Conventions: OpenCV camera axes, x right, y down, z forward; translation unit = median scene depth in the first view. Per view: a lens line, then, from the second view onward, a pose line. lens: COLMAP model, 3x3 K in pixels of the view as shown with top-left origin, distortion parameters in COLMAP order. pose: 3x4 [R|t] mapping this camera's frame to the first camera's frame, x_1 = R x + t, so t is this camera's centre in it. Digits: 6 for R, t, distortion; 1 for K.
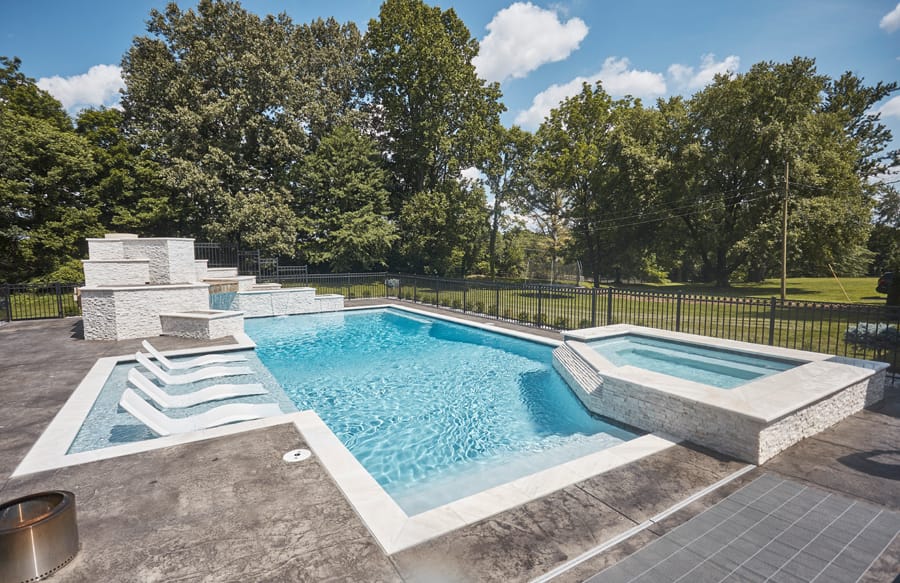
lens RADIAL K [[434.9, 0, 450.2], [0, 434.9, 293.0], [0, 0, 1]] dist [0.002110, -0.000717]
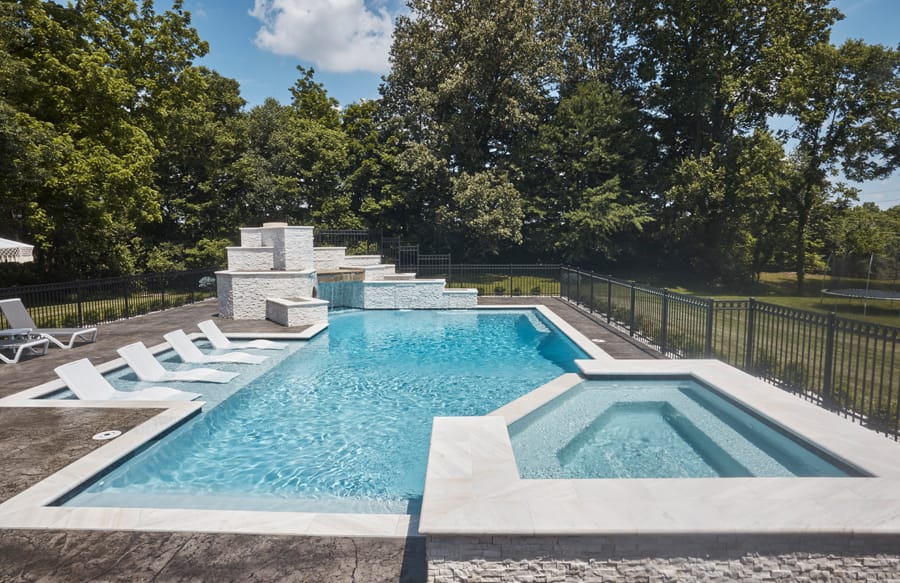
lens RADIAL K [[541.7, 0, 450.0], [0, 541.7, 291.5], [0, 0, 1]] dist [-0.067970, 0.049005]
pose [[0.837421, 0.051290, -0.544146, 0.121088], [-0.048663, 0.998630, 0.019238, -0.004643], [0.544388, 0.010370, 0.838770, 0.043869]]
